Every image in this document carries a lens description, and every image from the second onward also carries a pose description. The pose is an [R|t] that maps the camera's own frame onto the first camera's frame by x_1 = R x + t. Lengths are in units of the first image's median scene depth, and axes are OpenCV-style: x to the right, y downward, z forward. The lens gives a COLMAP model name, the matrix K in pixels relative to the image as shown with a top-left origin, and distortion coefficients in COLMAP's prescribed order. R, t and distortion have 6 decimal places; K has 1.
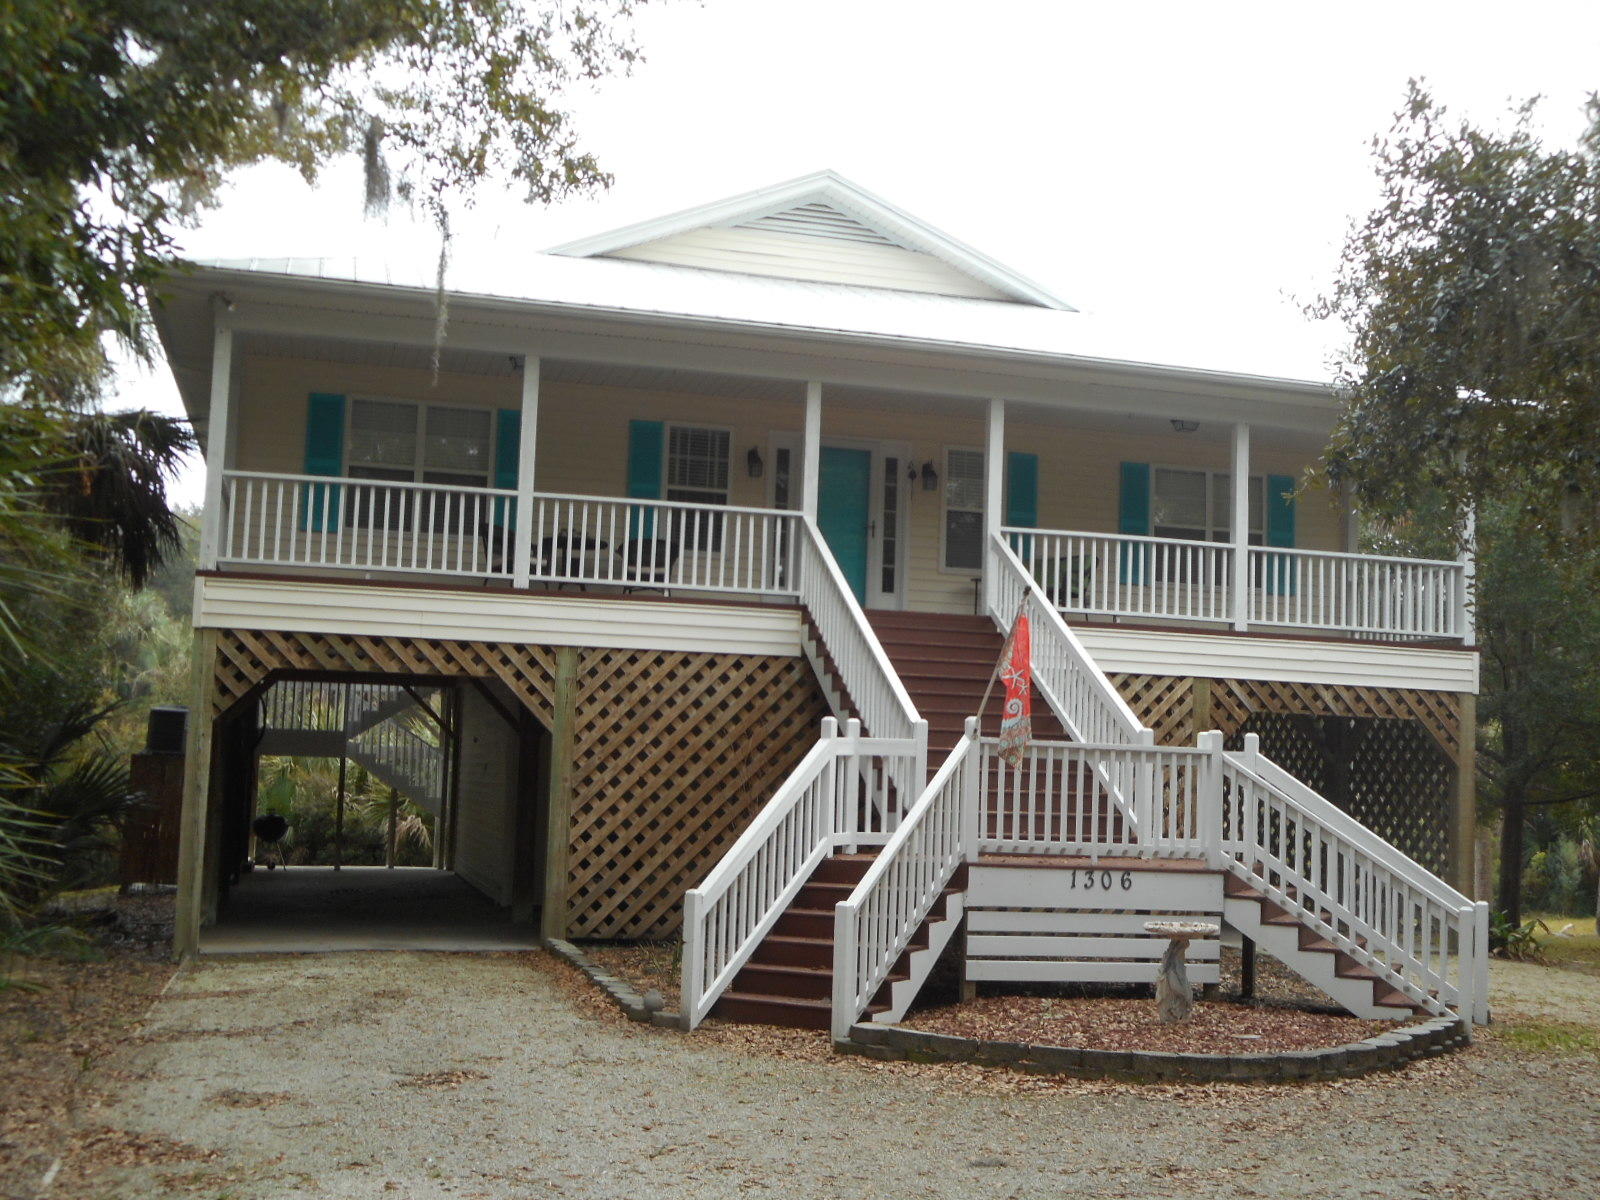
lens RADIAL K [[1766.9, 0, 800.0], [0, 1766.9, 600.0], [0, 0, 1]] dist [0.006170, -0.011419]
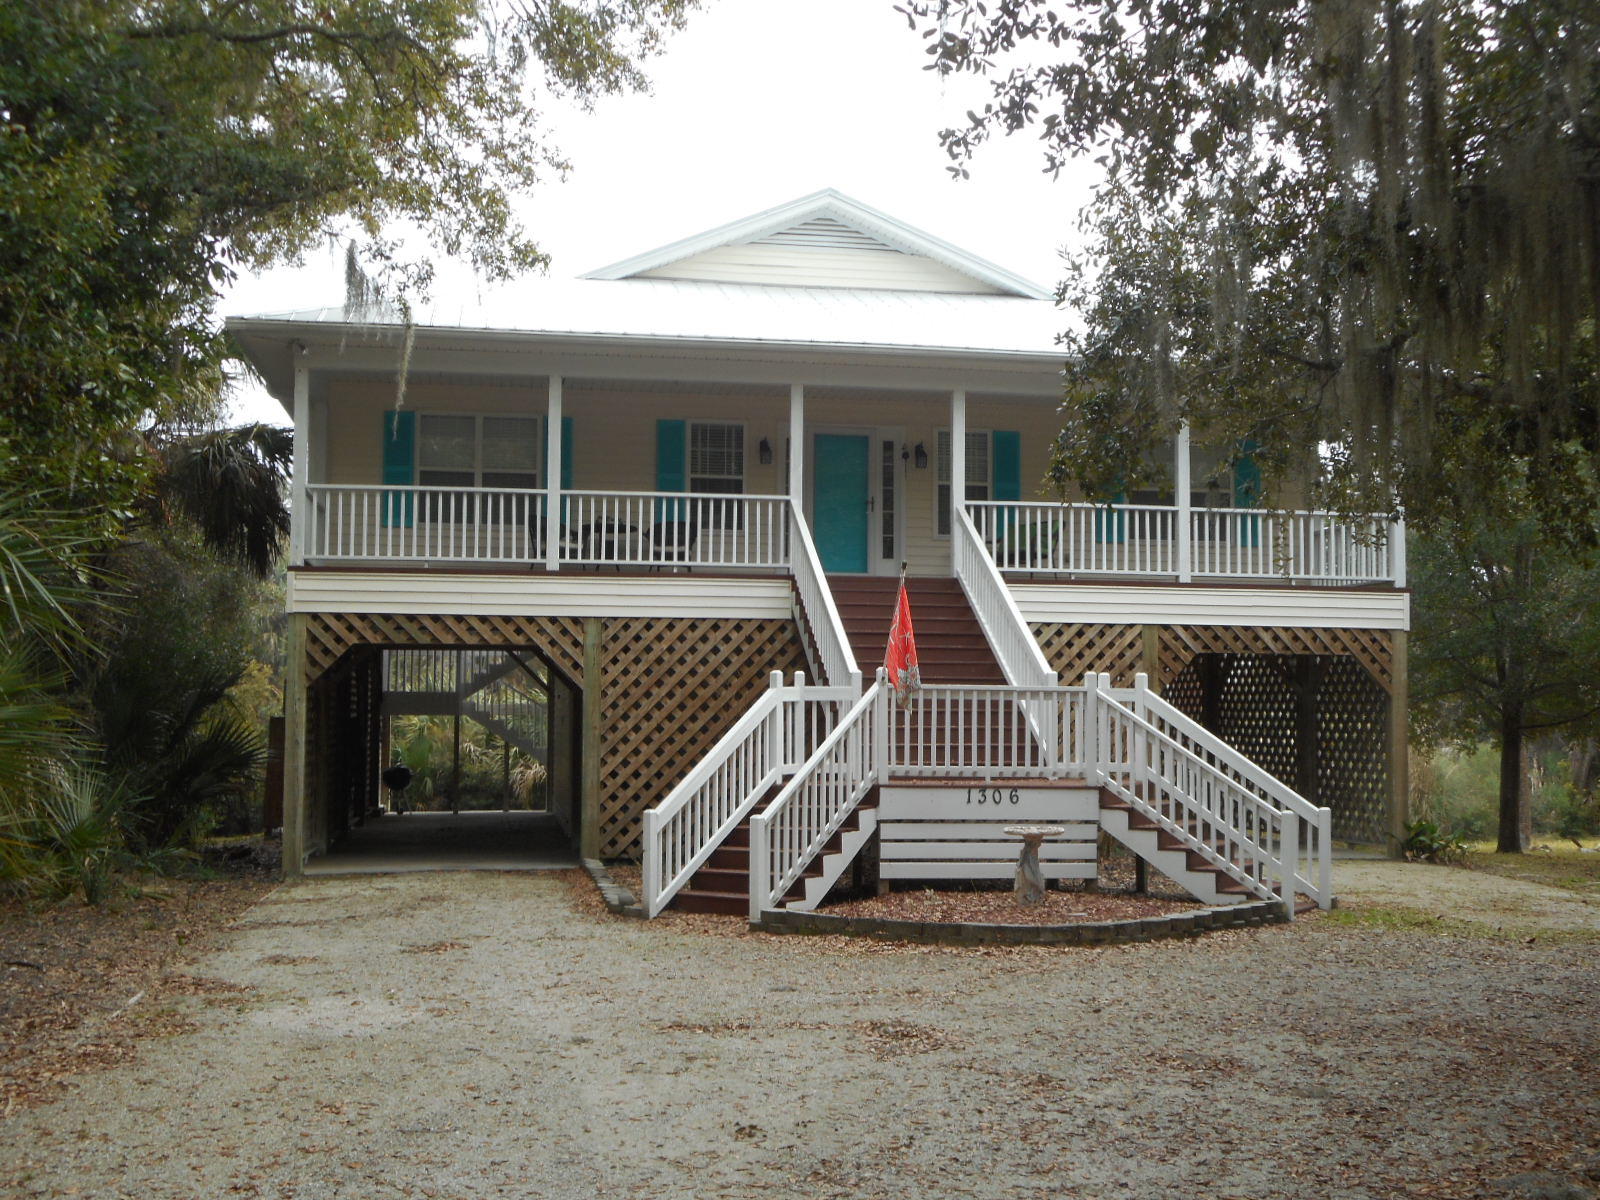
lens RADIAL K [[1766.9, 0, 800.0], [0, 1766.9, 600.0], [0, 0, 1]] dist [0.006170, -0.011419]
pose [[0.994479, -0.034375, -0.099145, 0.128523], [0.037242, 0.998936, 0.027210, -0.013010], [0.098104, -0.030752, 0.994701, -0.182576]]
